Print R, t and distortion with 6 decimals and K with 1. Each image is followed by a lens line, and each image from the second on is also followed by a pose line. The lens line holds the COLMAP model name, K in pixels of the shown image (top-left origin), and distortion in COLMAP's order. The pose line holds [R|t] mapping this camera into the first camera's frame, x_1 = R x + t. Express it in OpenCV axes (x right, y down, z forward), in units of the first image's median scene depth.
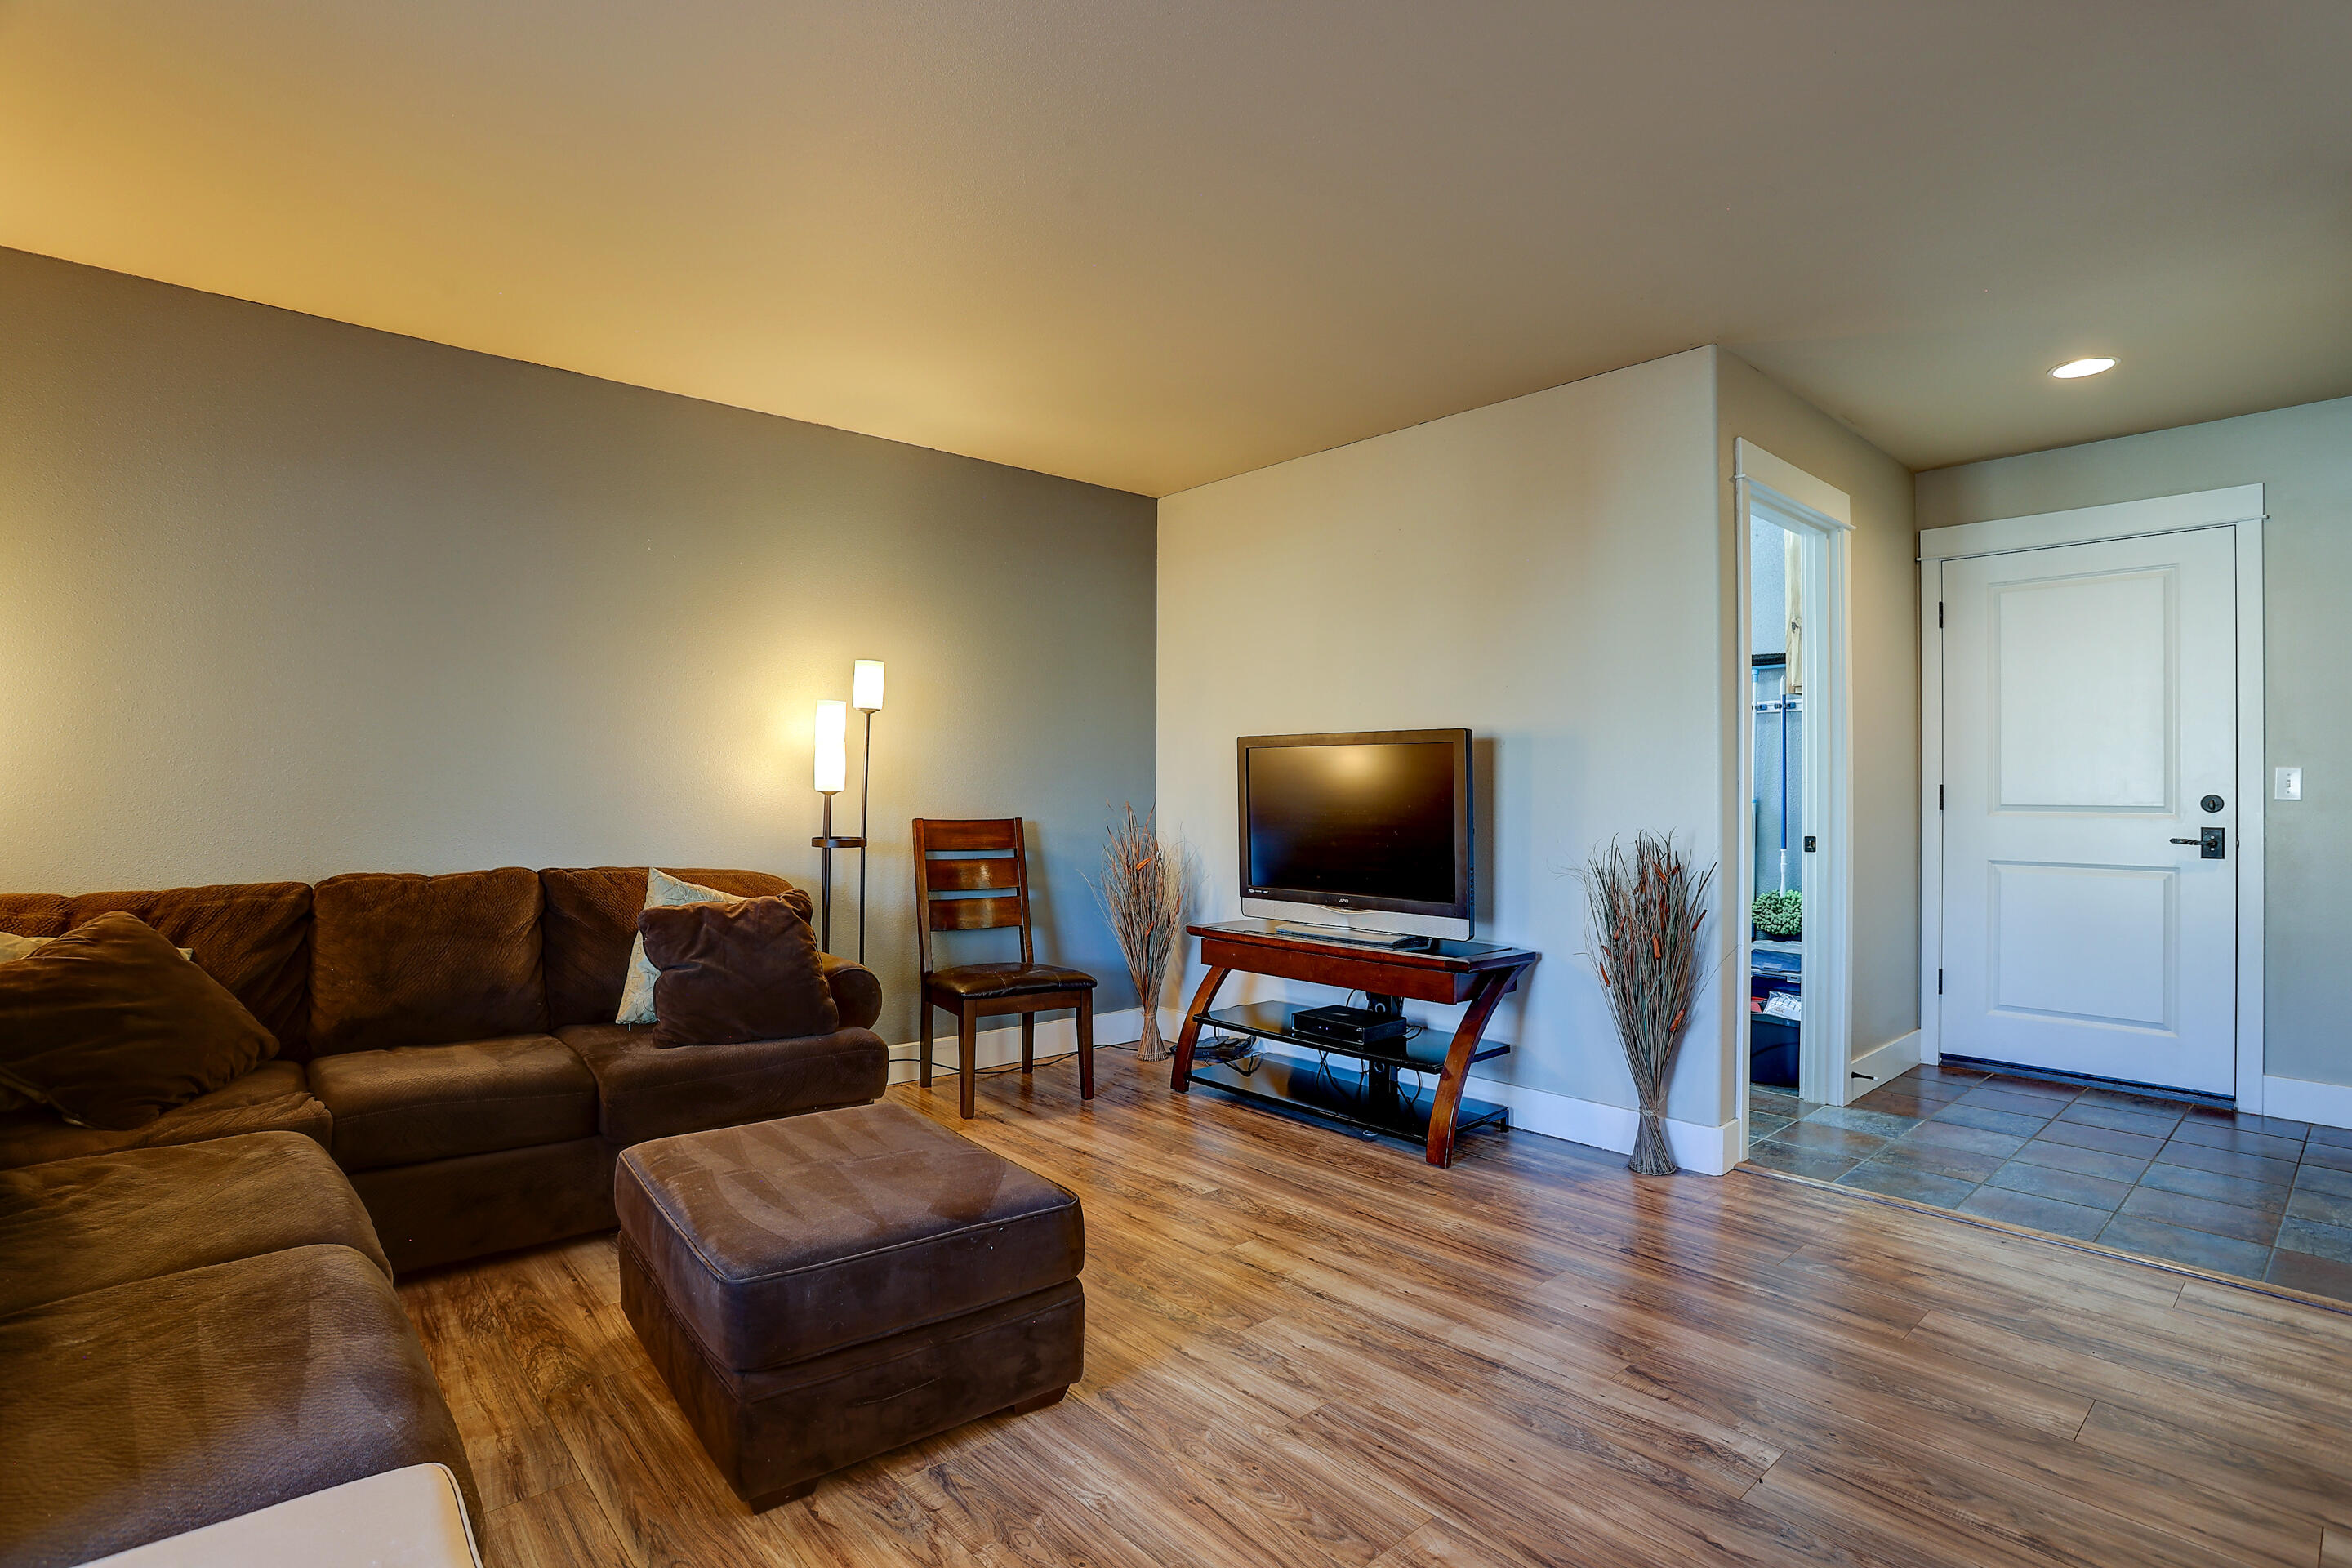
lens RADIAL K [[1140.7, 0, 1171.1], [0, 1140.7, 798.3], [0, 0, 1]] dist [-0.042789, 0.001279]
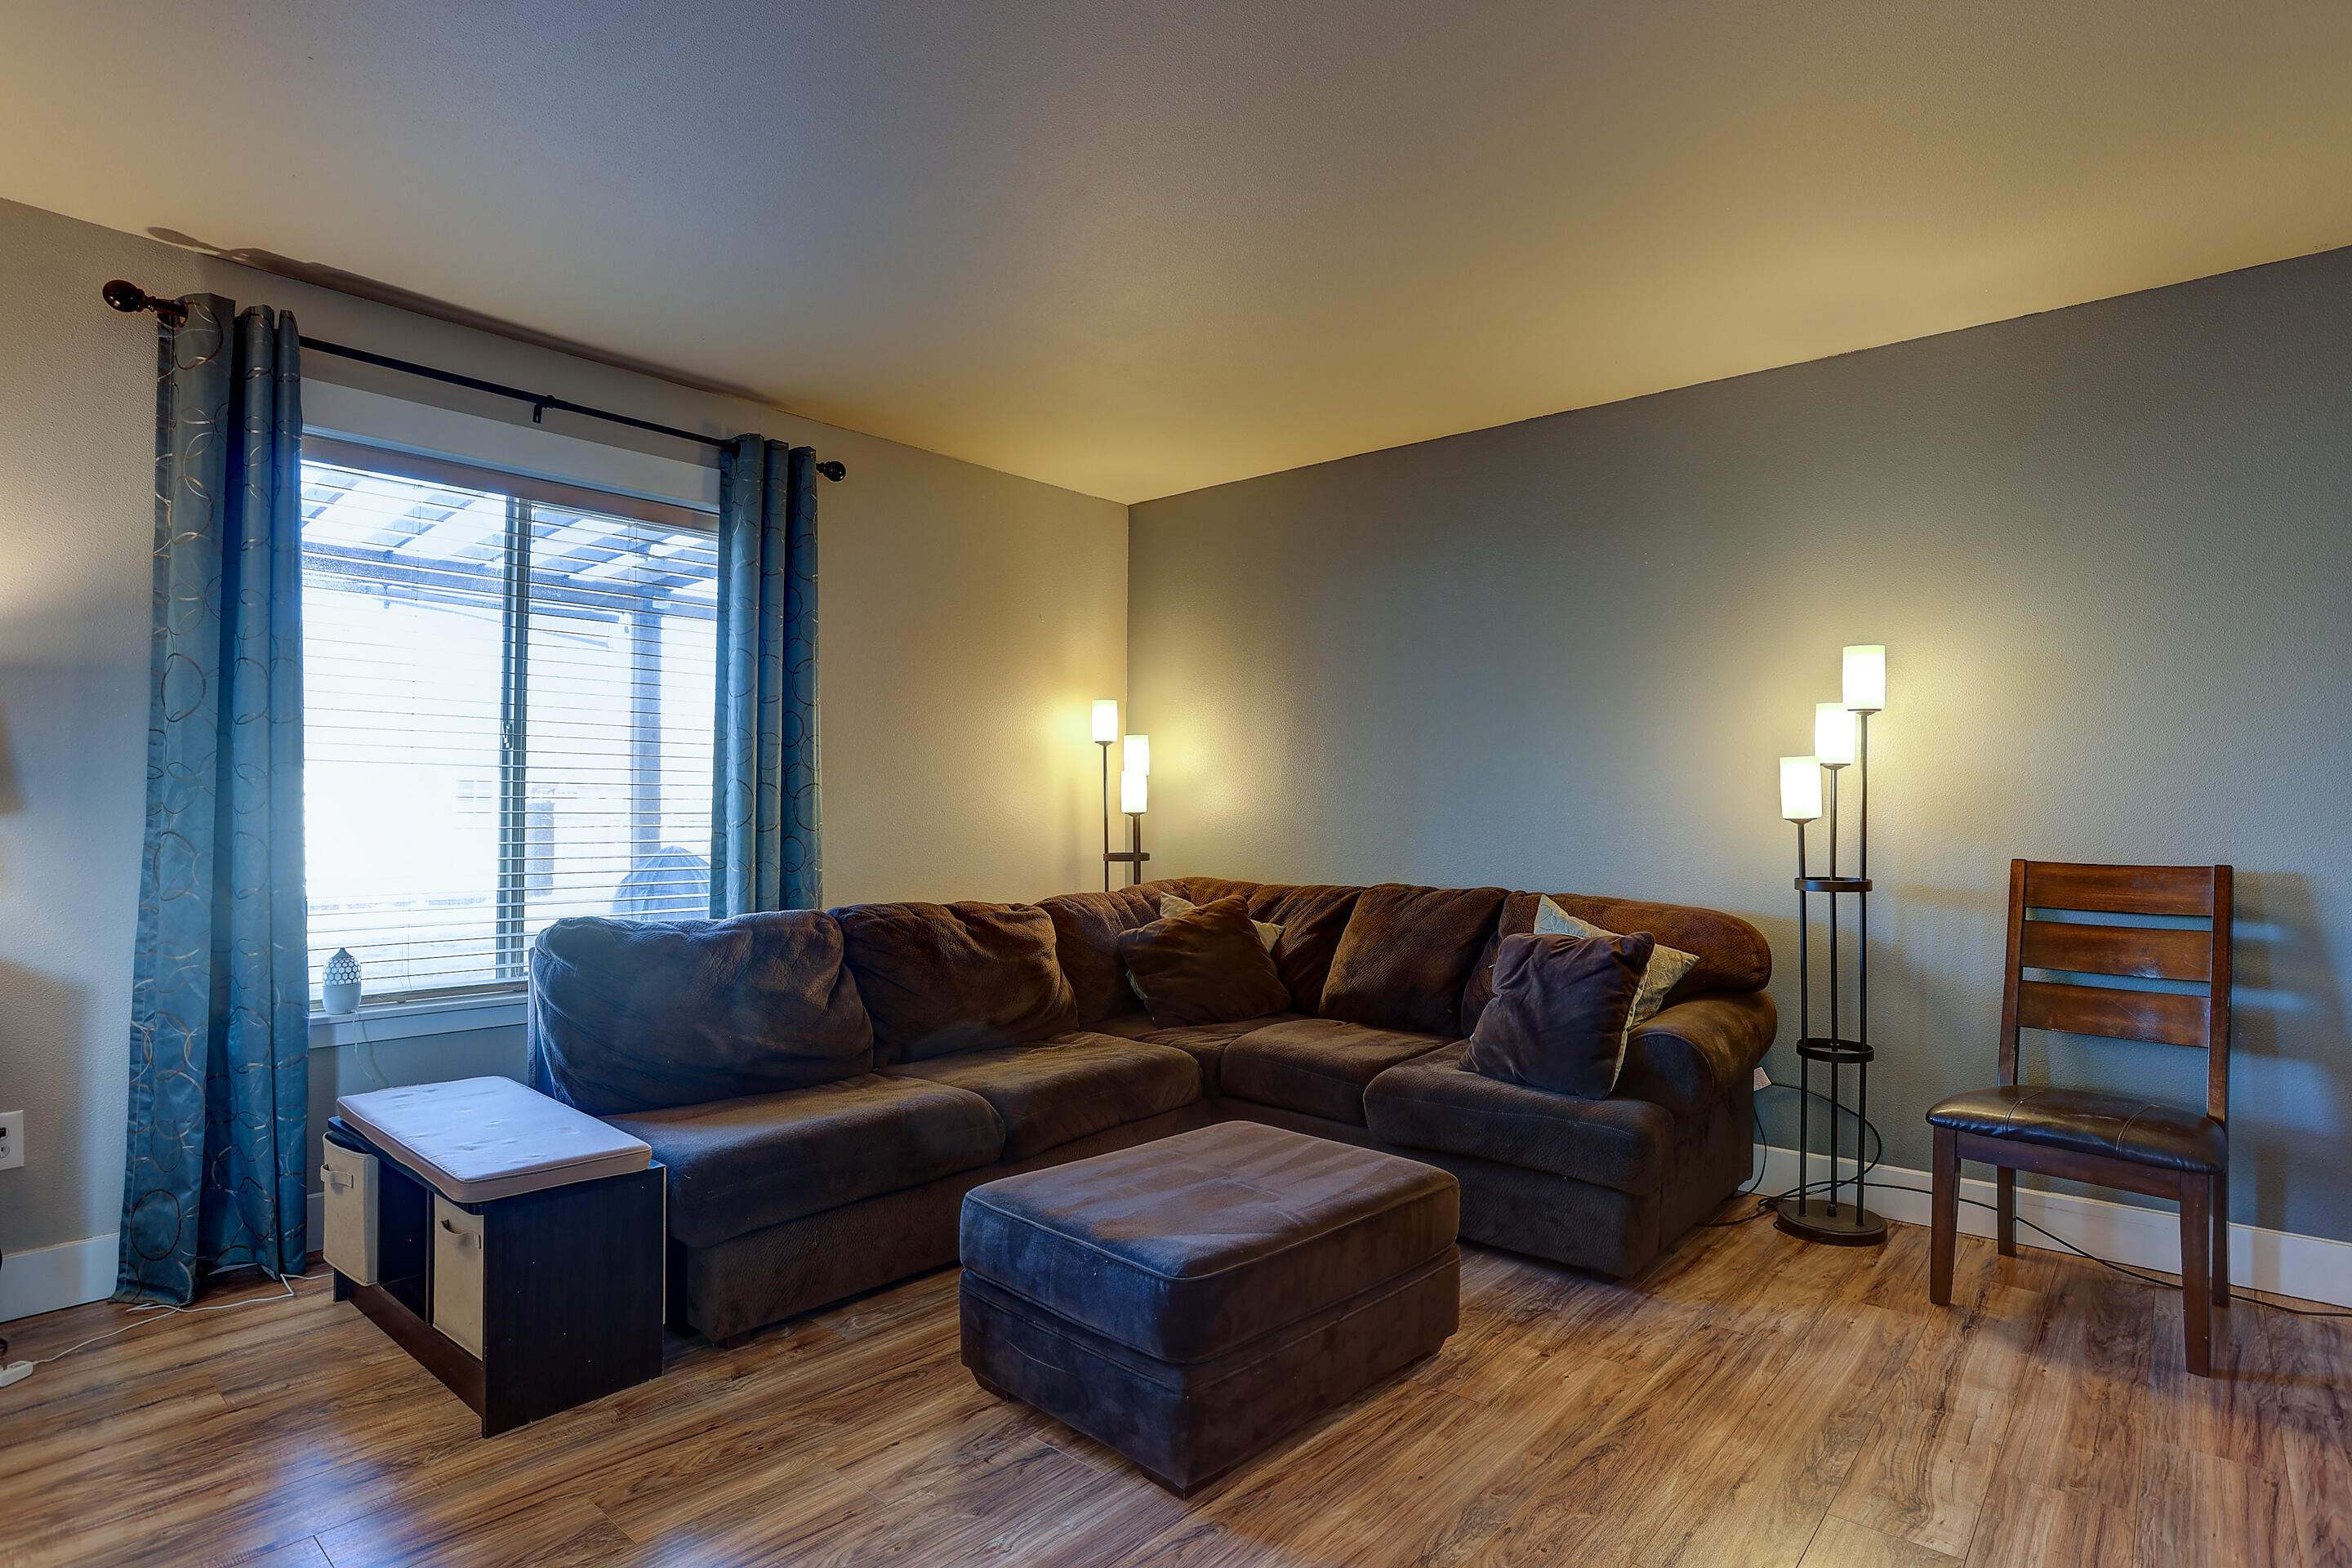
lens RADIAL K [[1201.8, 0, 1209.7], [0, 1201.8, 797.1], [0, 0, 1]] dist [-0.020472, 0.004760]
pose [[0.157539, -0.011120, -0.987450, 0.456191], [-0.004839, 0.999916, -0.012033, -0.008965], [0.987501, 0.006673, 0.157472, 0.459765]]
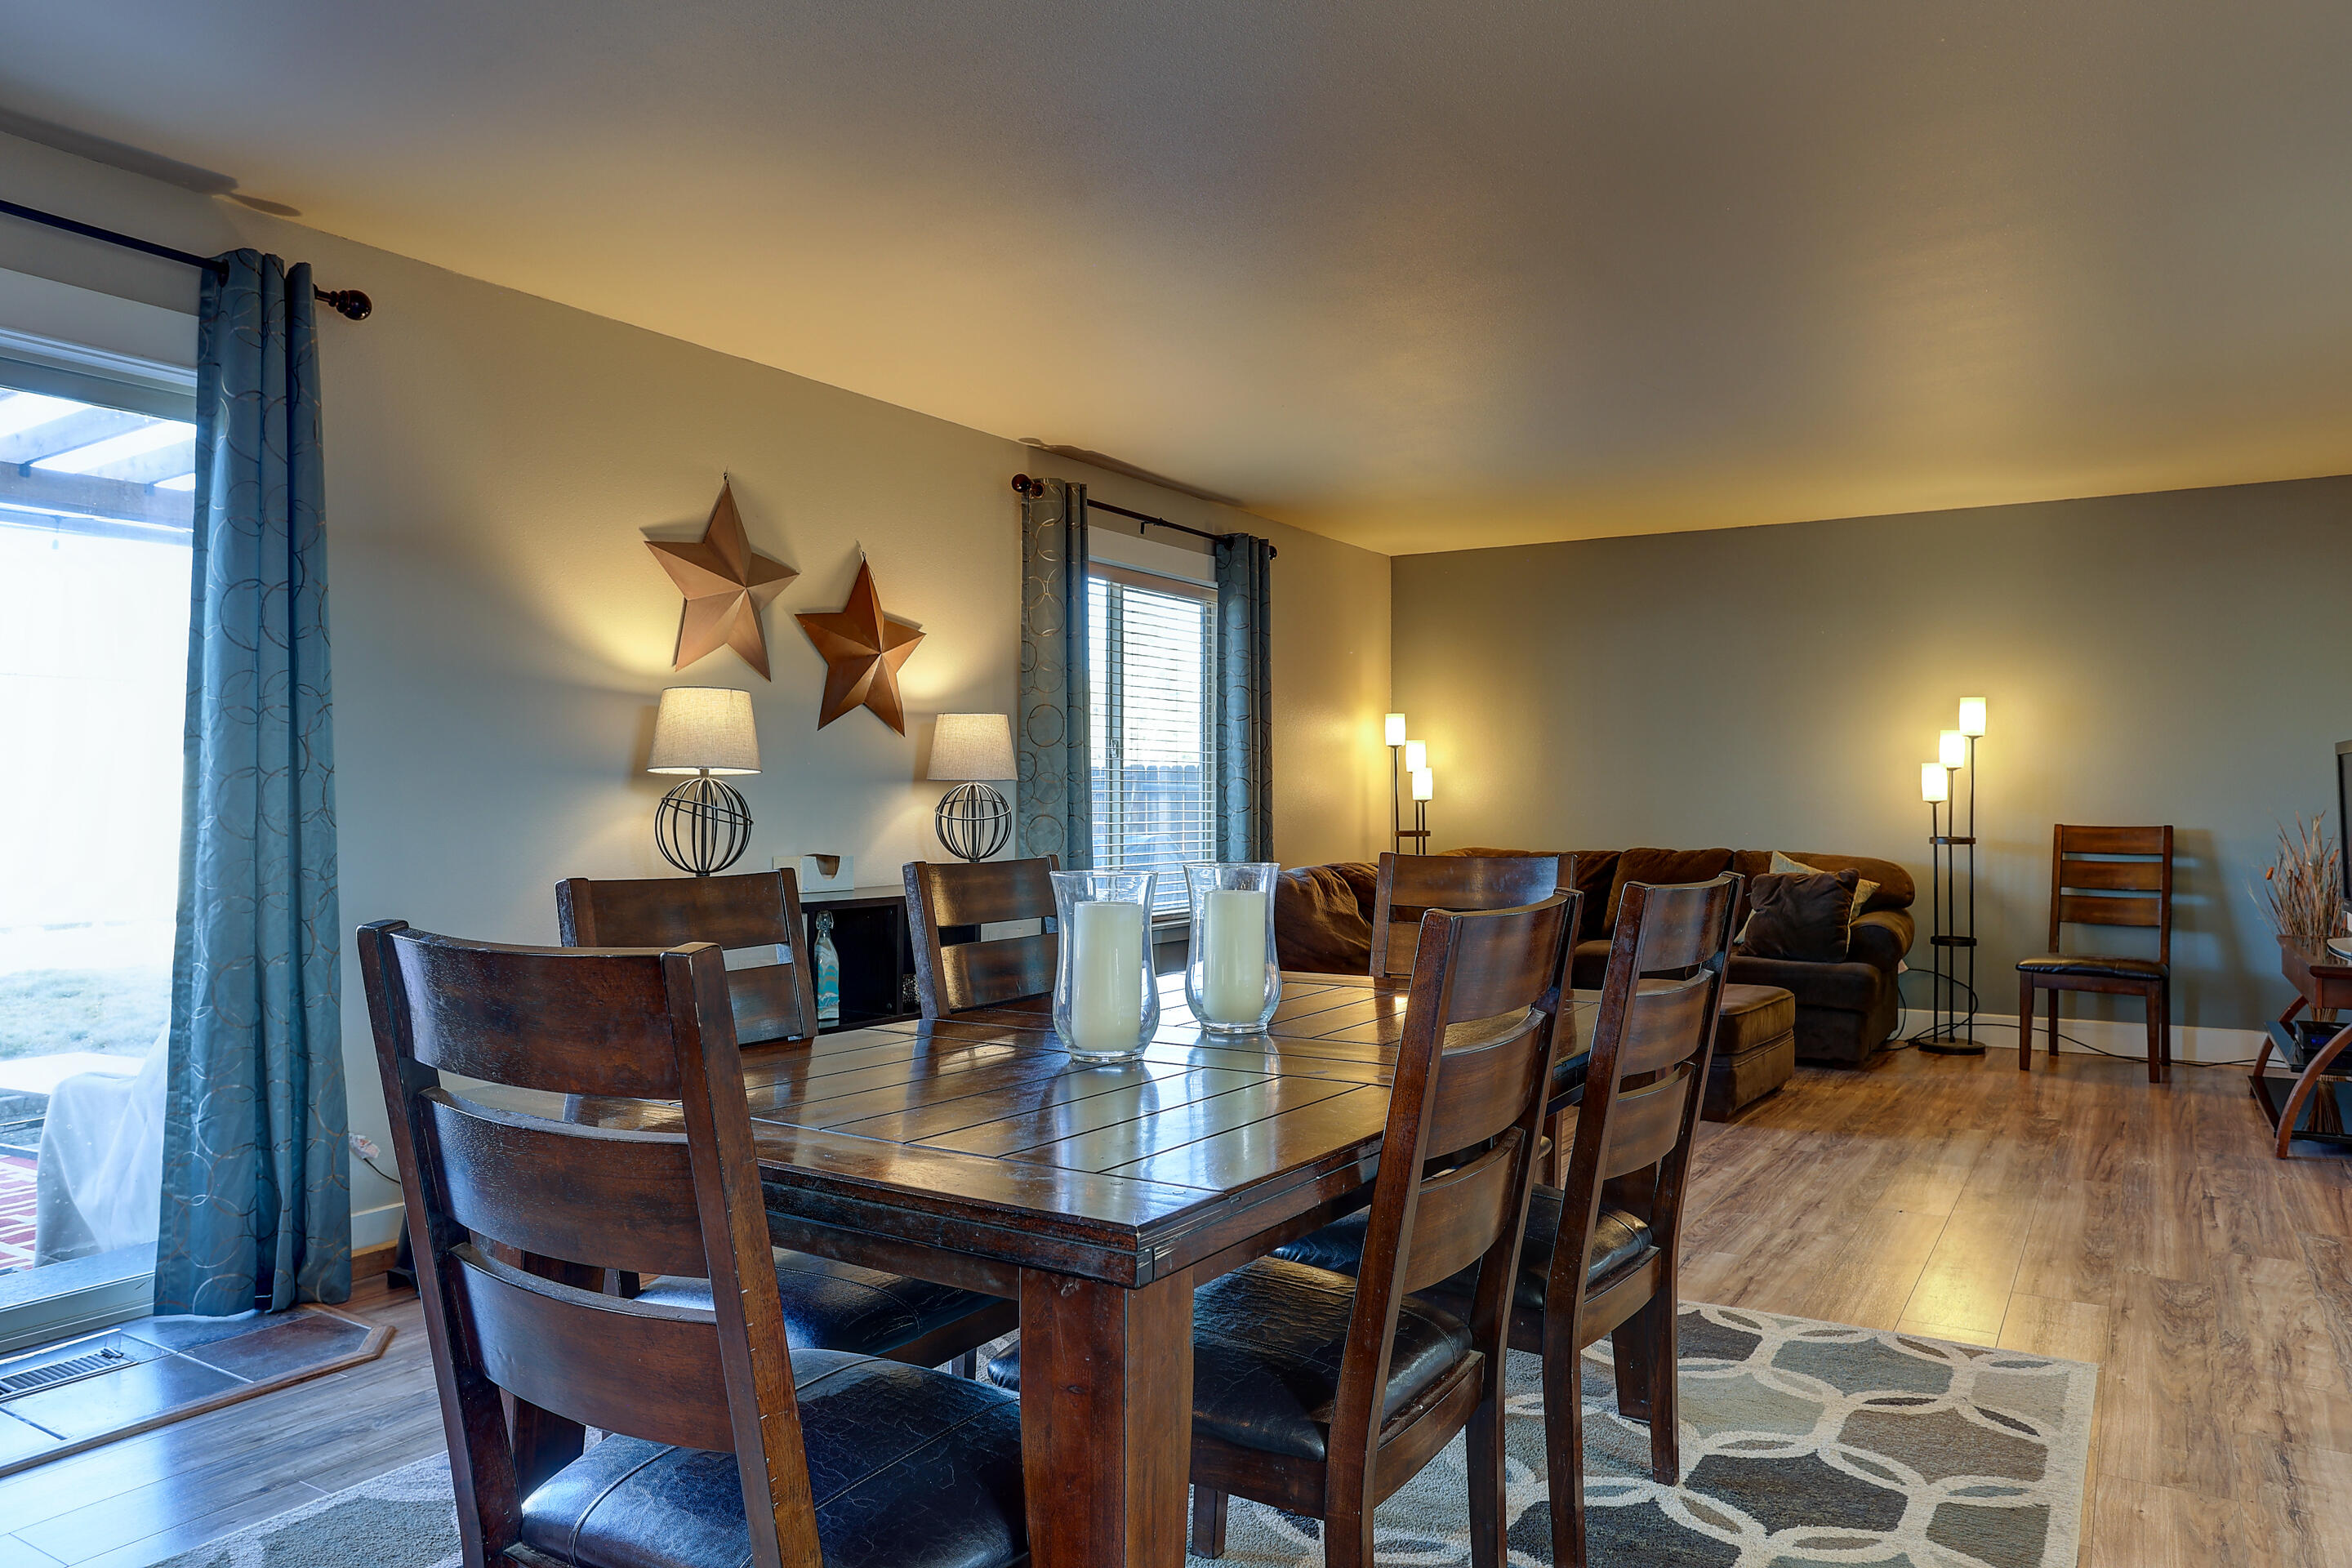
lens RADIAL K [[1606.3, 0, 1191.7], [0, 1606.3, 795.5], [0, 0, 1]] dist [0.003485, -0.025533]
pose [[0.305750, -0.005732, -0.952095, 1.169849], [-0.001820, 0.999977, -0.006605, 0.001578], [0.952110, 0.003752, 0.305732, -0.355339]]
